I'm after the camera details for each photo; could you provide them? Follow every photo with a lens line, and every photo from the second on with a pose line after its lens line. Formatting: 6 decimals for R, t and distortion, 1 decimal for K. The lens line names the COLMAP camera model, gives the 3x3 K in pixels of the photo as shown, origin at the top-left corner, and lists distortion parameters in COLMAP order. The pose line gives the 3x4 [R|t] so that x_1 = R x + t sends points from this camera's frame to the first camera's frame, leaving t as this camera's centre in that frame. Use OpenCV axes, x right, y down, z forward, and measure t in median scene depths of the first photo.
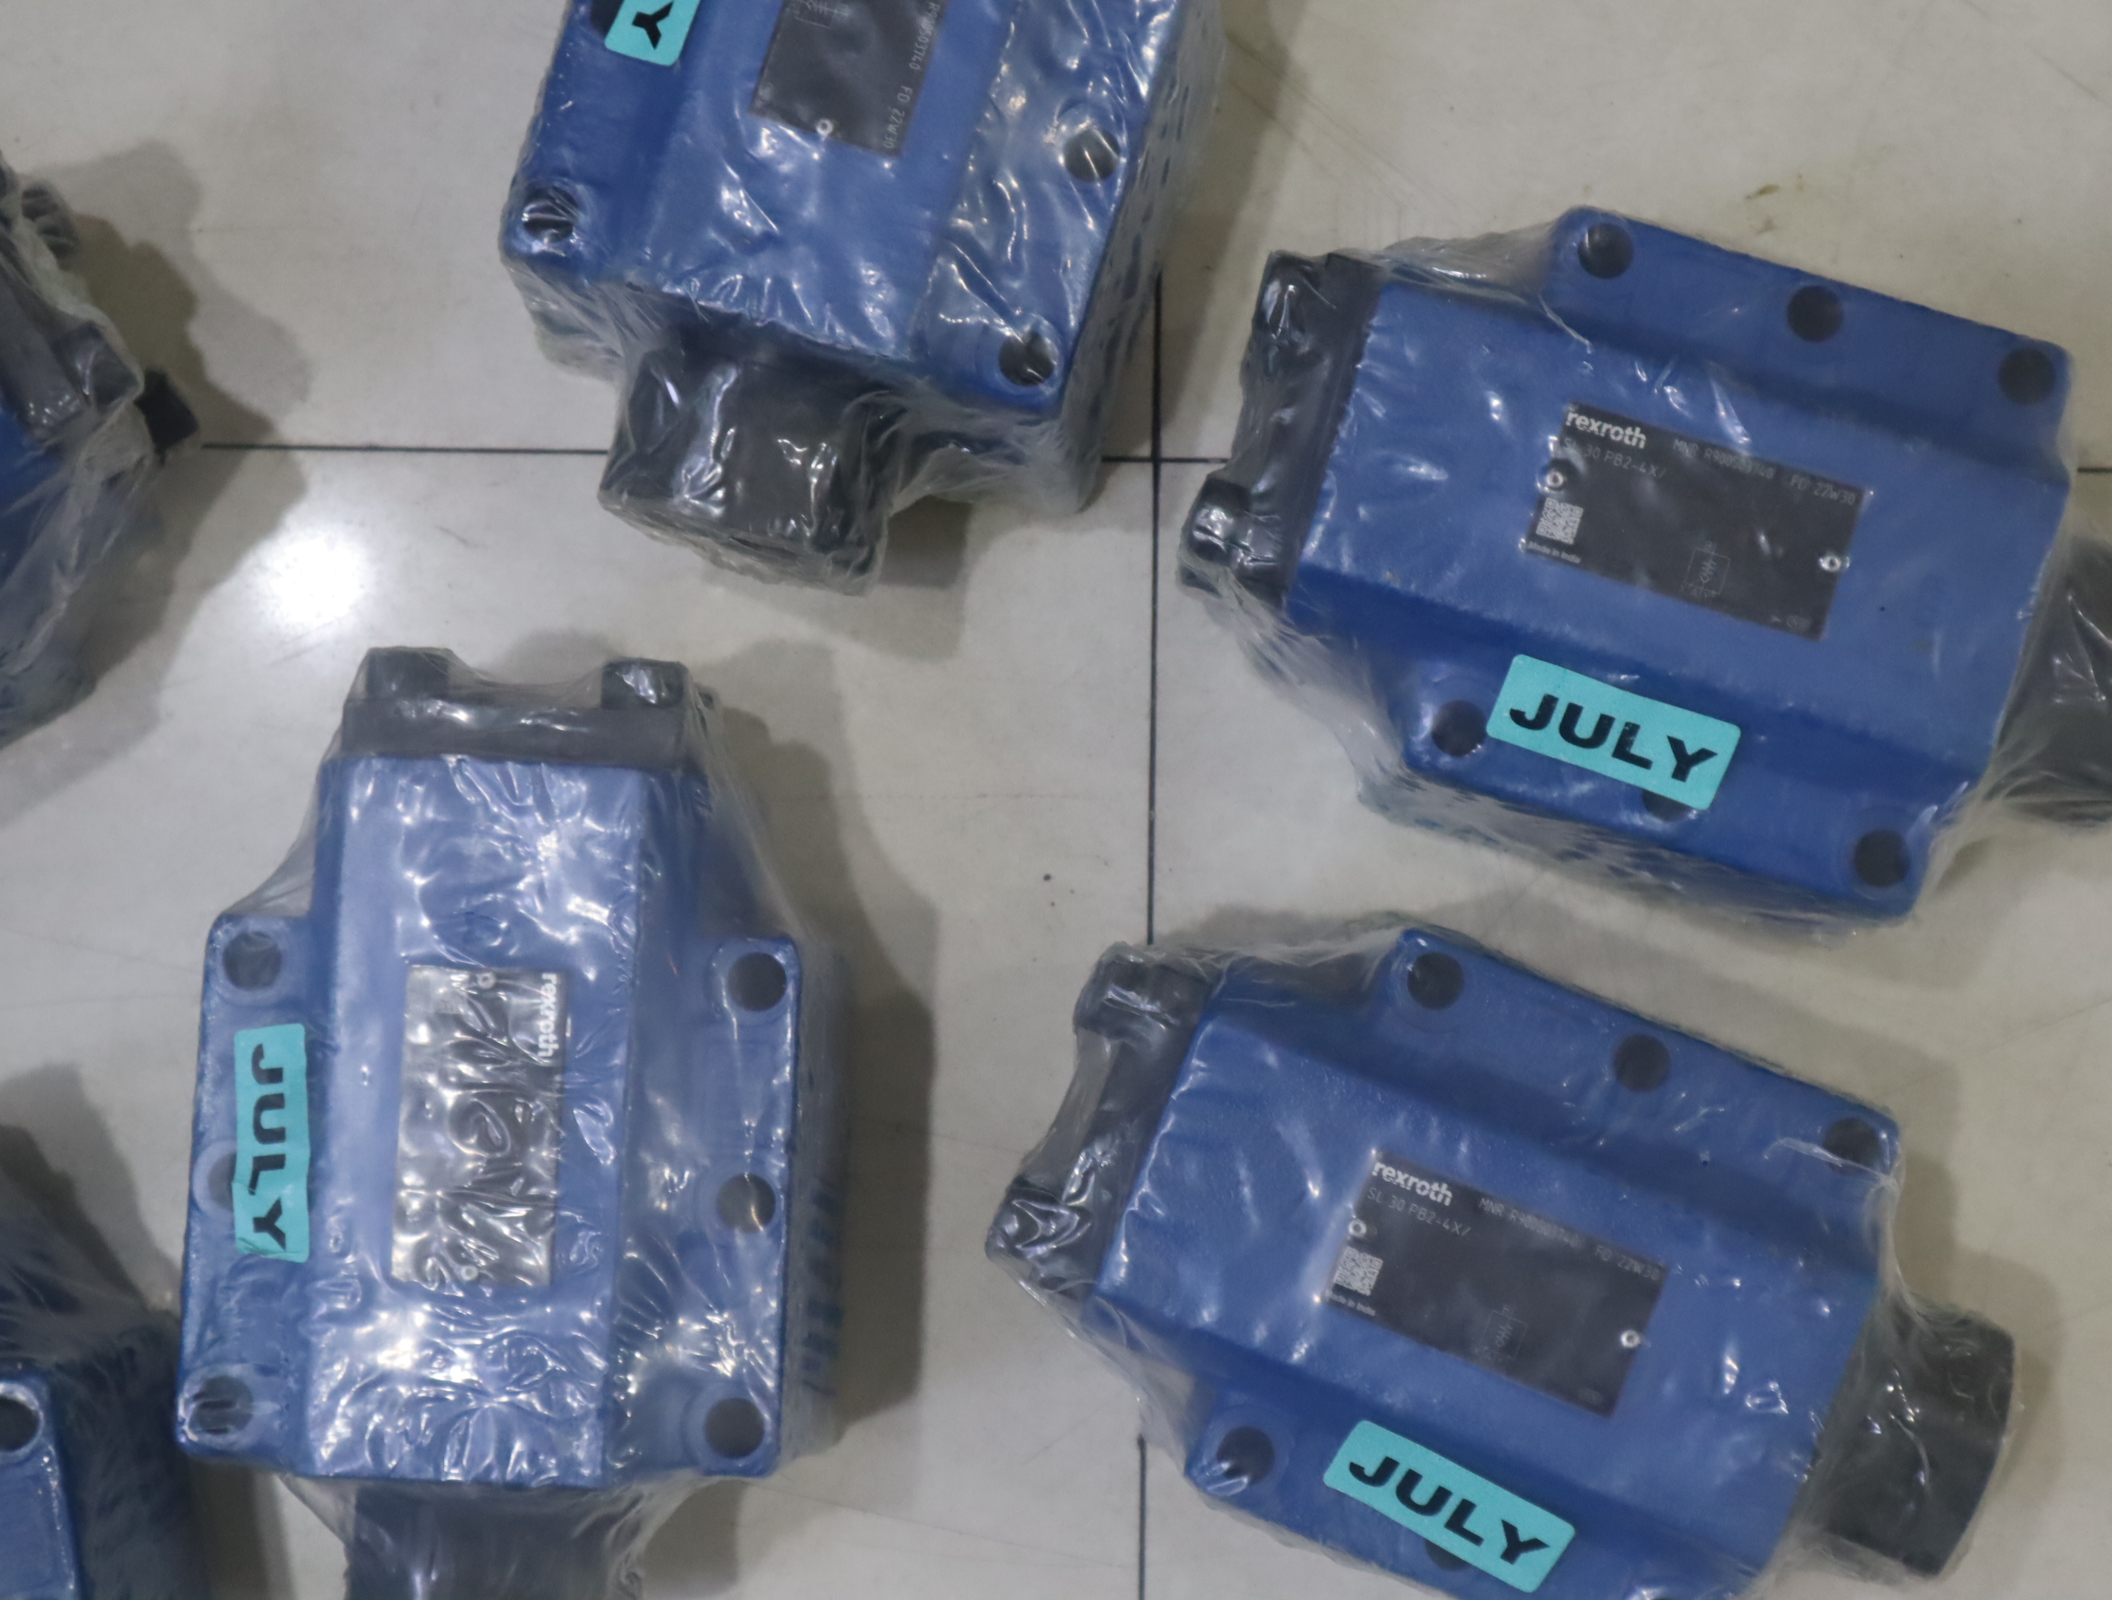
lens RADIAL K [[3304.1, 0, 1056.0], [0, 3304.1, 800.0], [0, 0, 1]] dist [0.003388, 0.210652]
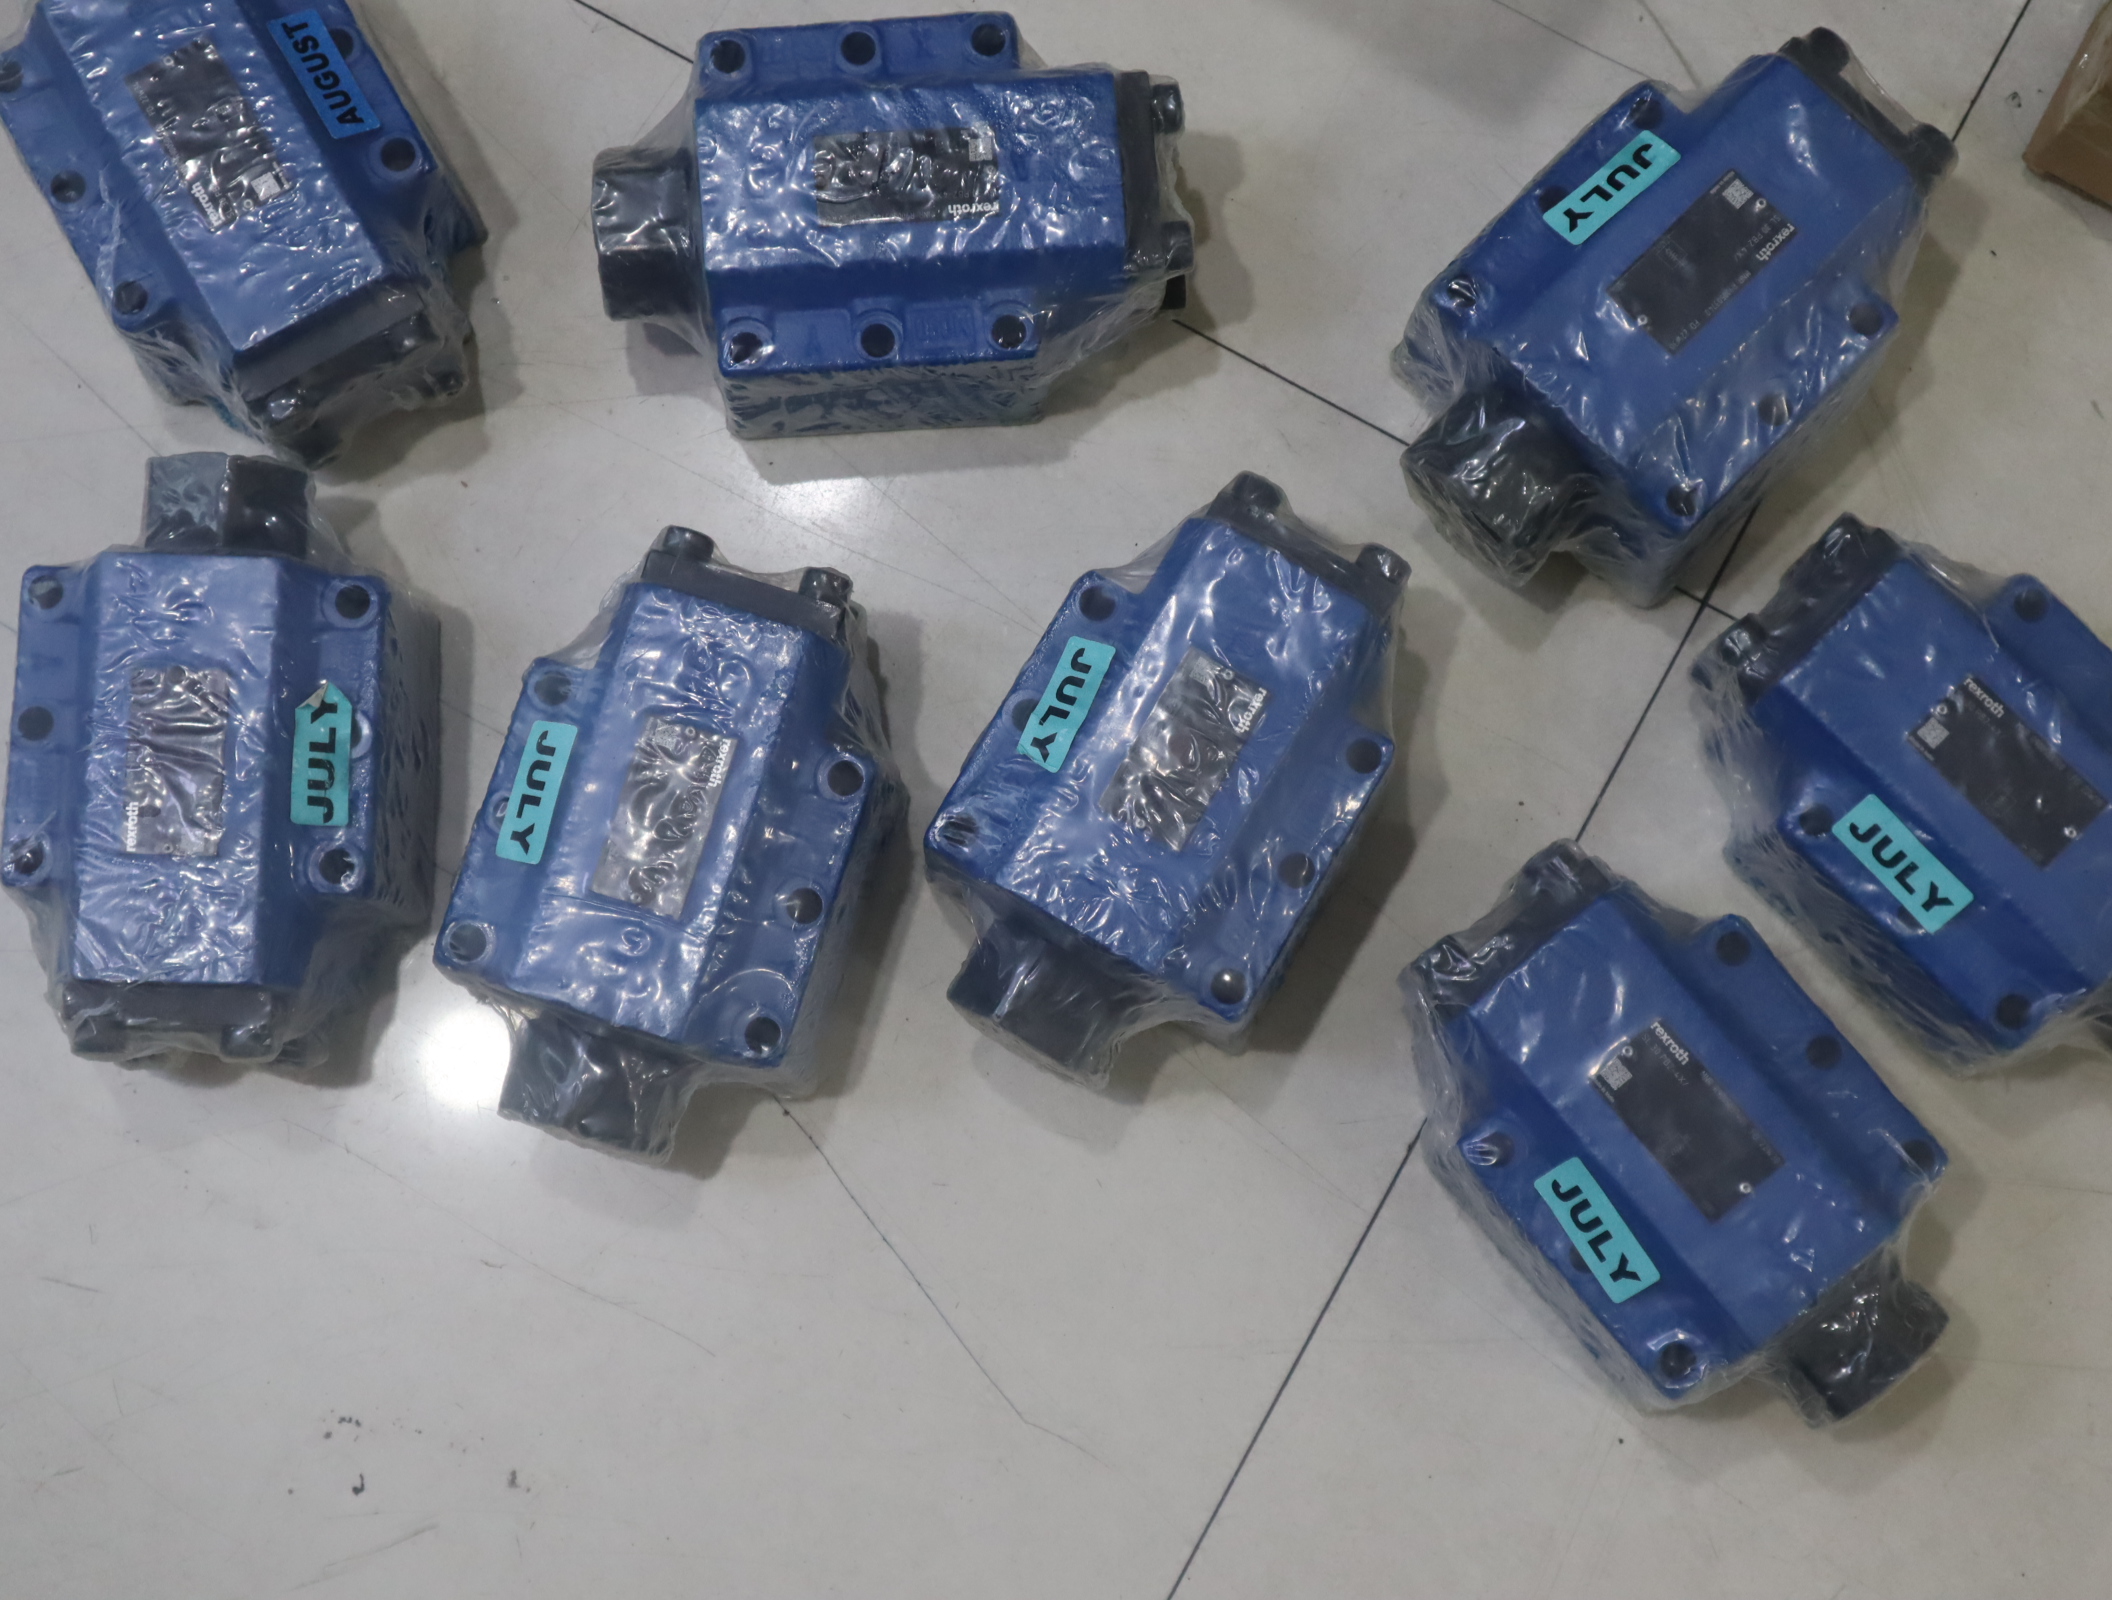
lens RADIAL K [[3304.1, 0, 1056.0], [0, 3304.1, 800.0], [0, 0, 1]] dist [0.003388, 0.210652]
pose [[0.882285, 0.466545, -0.062530, -0.113223], [-0.469467, 0.881817, -0.044723, 0.221234], [0.034274, 0.068814, 0.997041, -0.648688]]
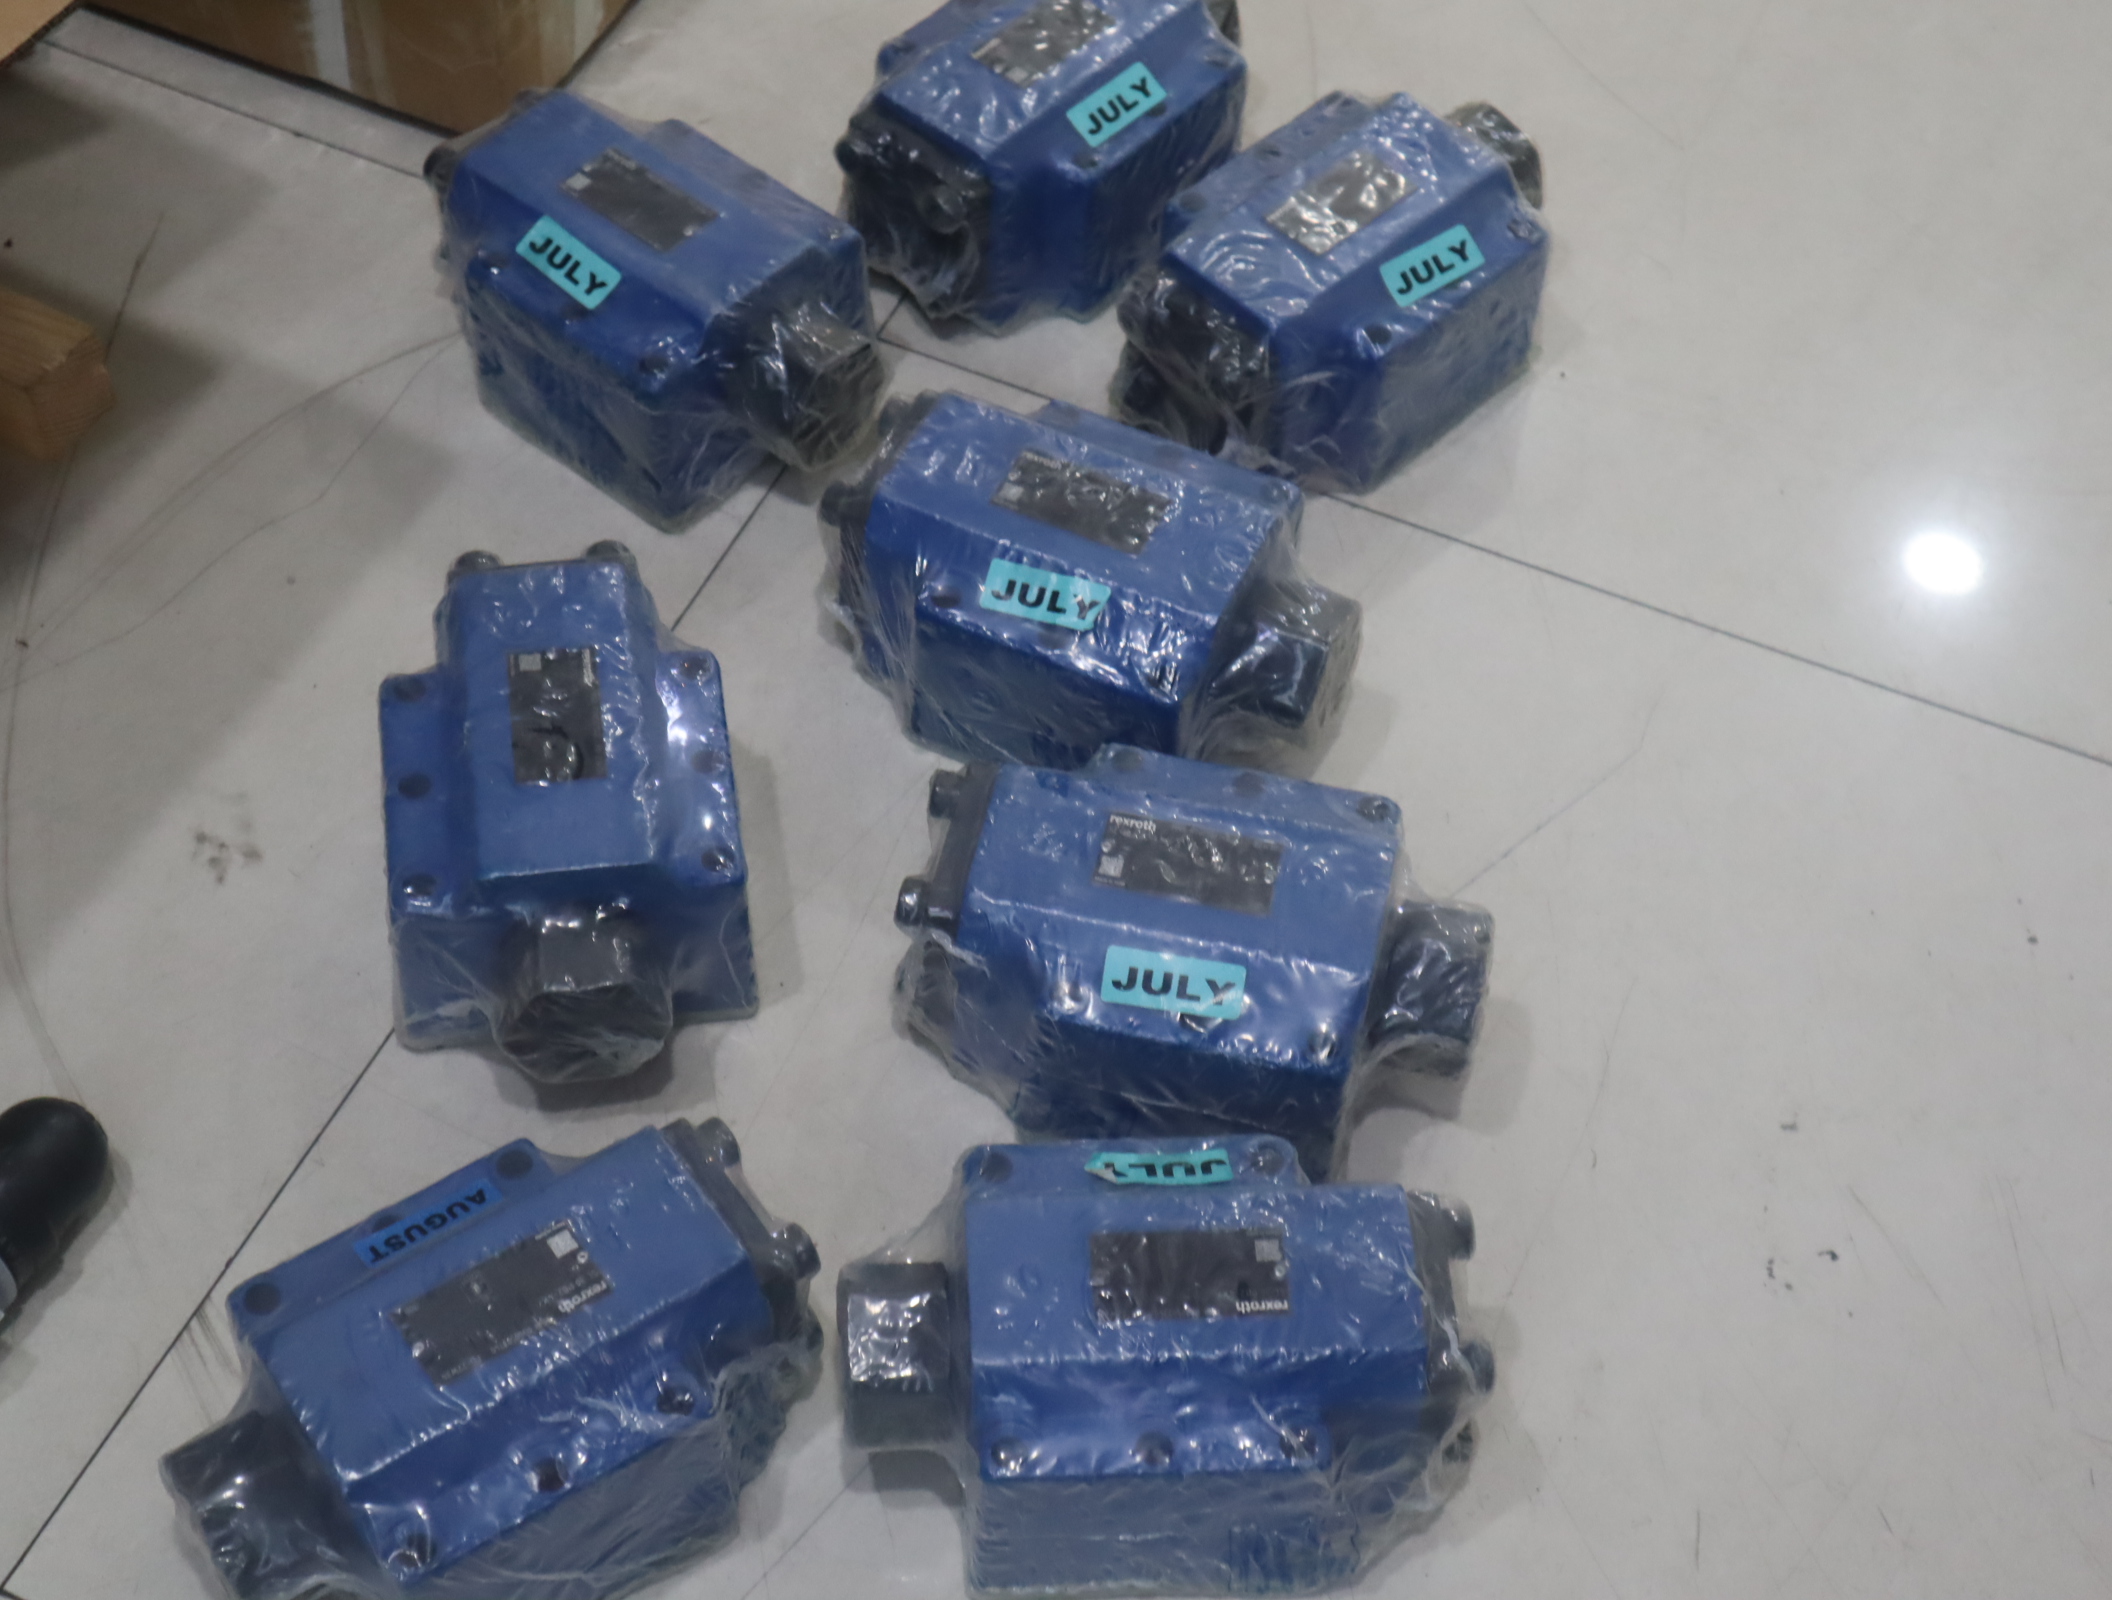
lens RADIAL K [[3304.1, 0, 1056.0], [0, 3304.1, 800.0], [0, 0, 1]] dist [0.003388, 0.210652]
pose [[0.392352, -0.711267, 0.583232, -1.386700], [0.912991, 0.378236, -0.152919, 0.432885], [-0.111833, 0.592484, 0.797782, -0.410935]]
